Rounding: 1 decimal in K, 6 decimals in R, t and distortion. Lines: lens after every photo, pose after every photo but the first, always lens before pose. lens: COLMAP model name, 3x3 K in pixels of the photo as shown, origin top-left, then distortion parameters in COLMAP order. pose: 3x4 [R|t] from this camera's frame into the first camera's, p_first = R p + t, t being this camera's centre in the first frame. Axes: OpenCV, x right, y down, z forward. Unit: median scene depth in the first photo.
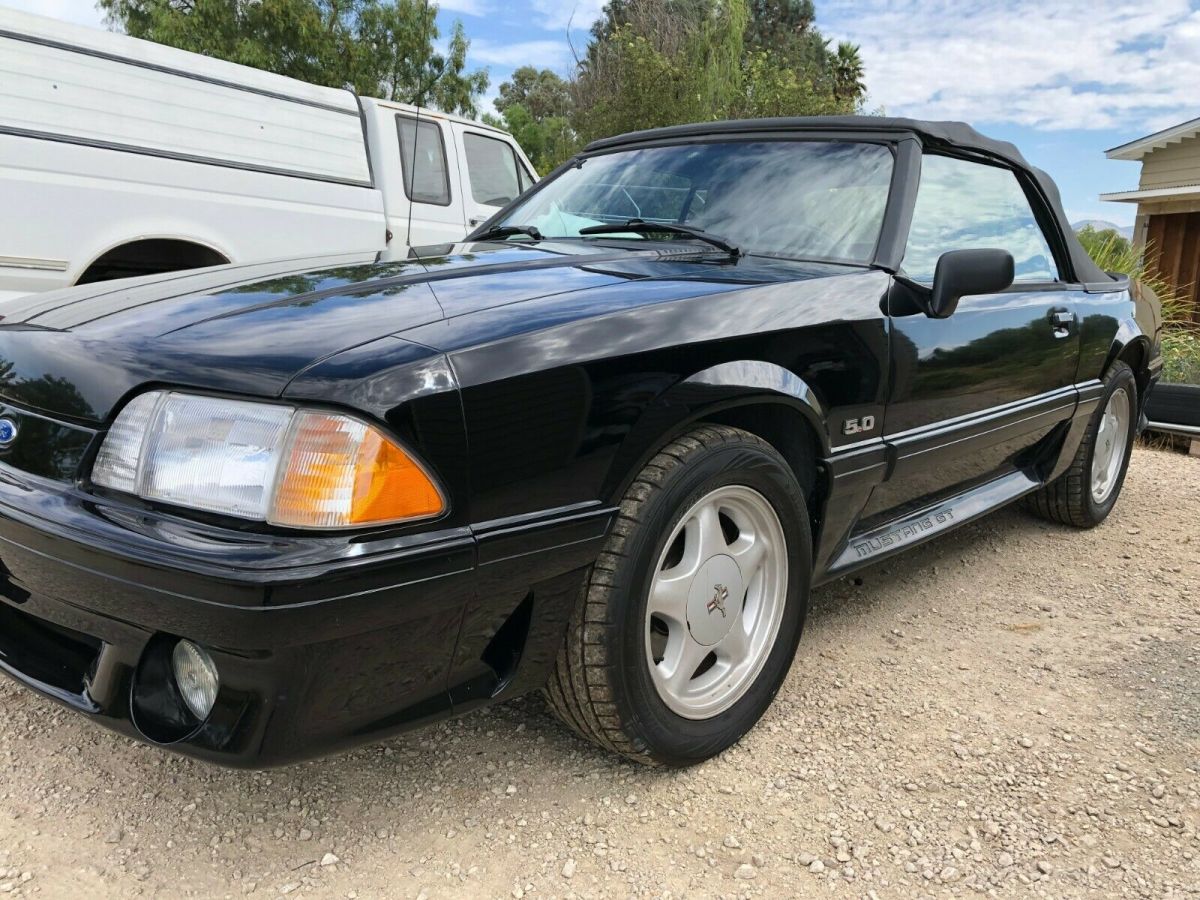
lens RADIAL K [[990.6, 0, 600.0], [0, 990.6, 450.0], [0, 0, 1]] dist [0.015667, -0.005729]
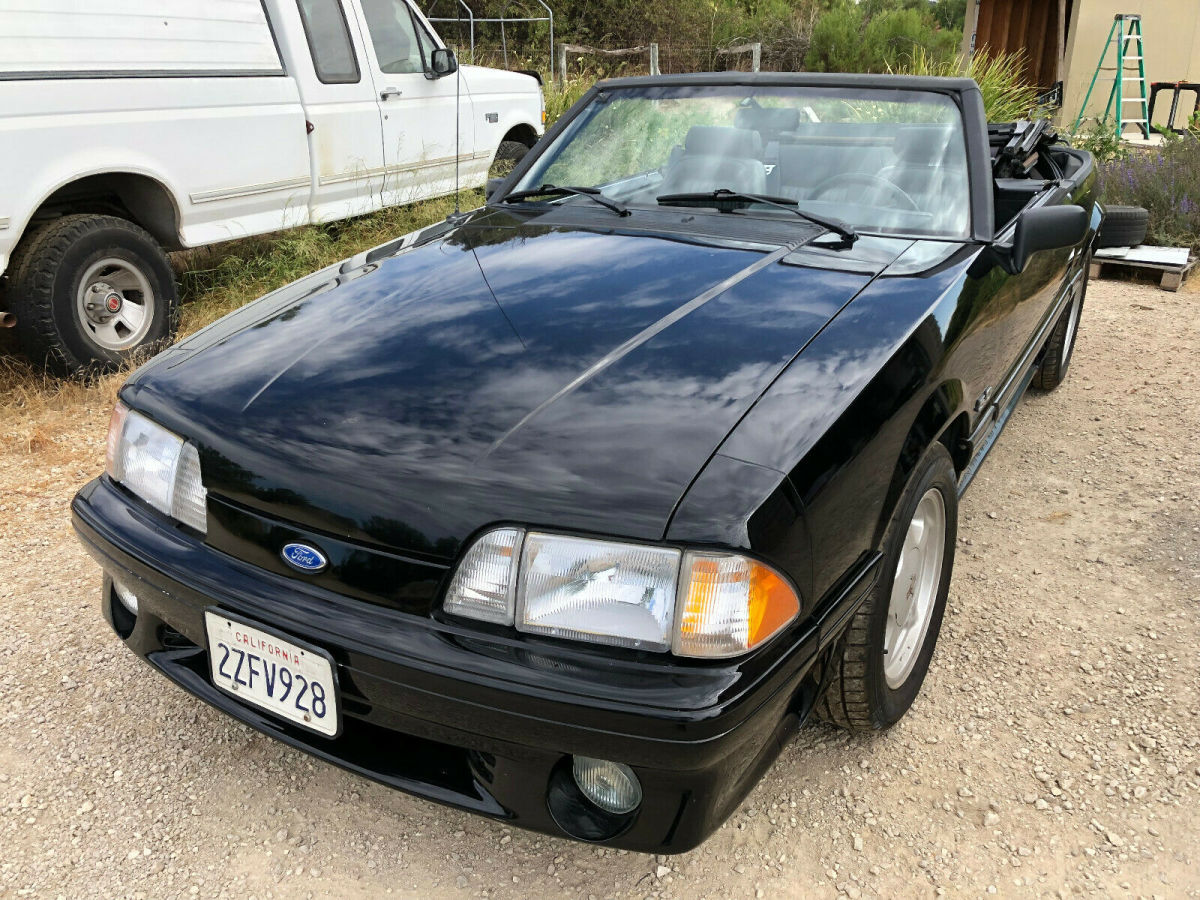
lens RADIAL K [[989.0, 0, 585.5], [0, 989.0, 454.6], [0, 0, 1]] dist [0.019698, 0.001660]
pose [[0.981024, -0.127391, 0.146163, -0.363471], [0.093946, 0.971770, 0.216418, -0.256880], [-0.169607, -0.198580, 0.965298, -0.018748]]
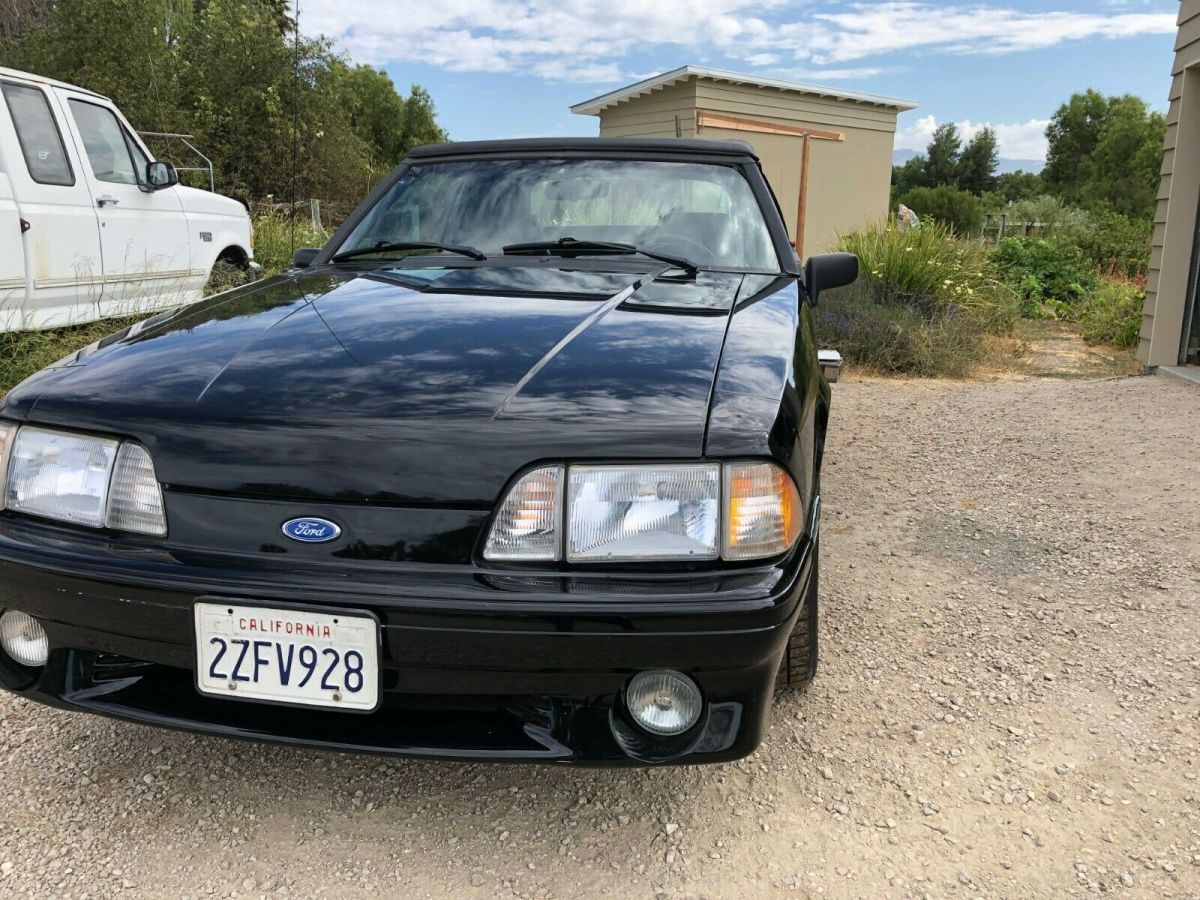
lens RADIAL K [[993.1, 0, 584.7], [0, 993.1, 450.6], [0, 0, 1]] dist [0.000086, 0.040705]
pose [[0.858808, -0.152178, 0.489174, -0.676215], [0.121996, 0.988143, 0.093225, -0.123681], [-0.497561, -0.020385, 0.867190, 0.019670]]
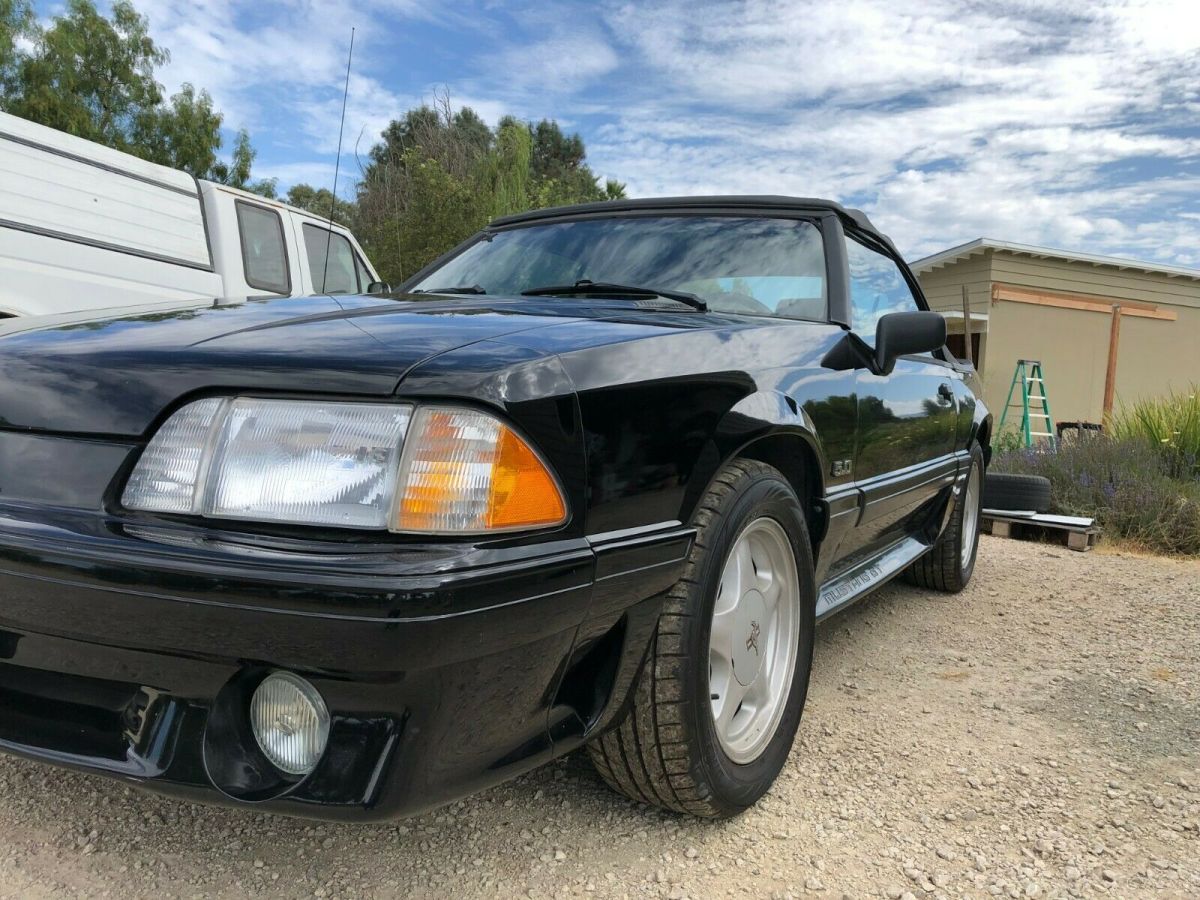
lens RADIAL K [[987.6, 0, 595.0], [0, 987.6, 453.1], [0, 0, 1]] dist [0.011209, 0.010970]
pose [[0.975002, -0.004027, 0.222158, -0.223754], [0.029846, 0.993148, -0.112985, 0.069615], [-0.220181, 0.116791, 0.968442, 0.065844]]
